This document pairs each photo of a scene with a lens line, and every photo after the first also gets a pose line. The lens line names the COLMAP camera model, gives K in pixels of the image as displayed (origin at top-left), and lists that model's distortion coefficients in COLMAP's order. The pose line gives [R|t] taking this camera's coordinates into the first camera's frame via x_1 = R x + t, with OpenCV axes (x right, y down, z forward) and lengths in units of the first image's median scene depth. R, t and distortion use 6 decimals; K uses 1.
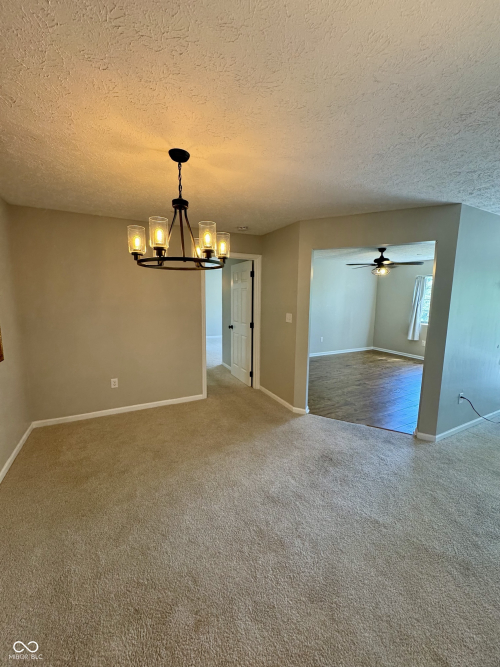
lens RADIAL K [[267.3, 0, 251.9], [0, 267.3, 335.7], [0, 0, 1]] dist [-0.001472, 0.001173]
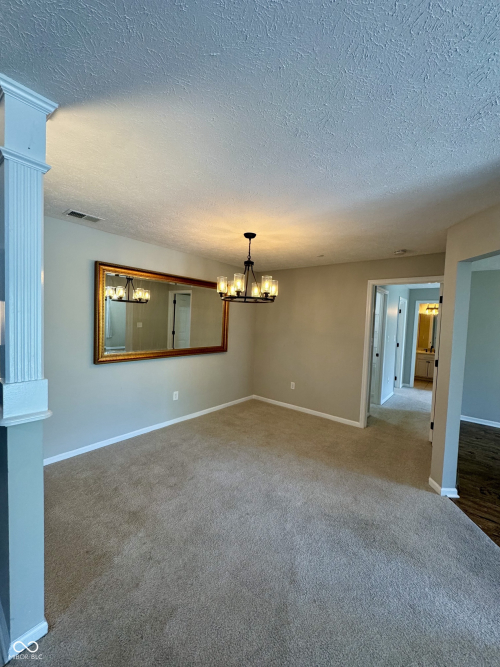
lens RADIAL K [[267.3, 0, 247.2], [0, 267.3, 337.7], [0, 0, 1]] dist [-0.001472, 0.001173]
pose [[0.386590, 0.064286, -0.920008, 0.509130], [-0.166387, 0.986060, -0.001015, -0.018625], [0.907118, 0.153470, 0.391898, 0.175146]]
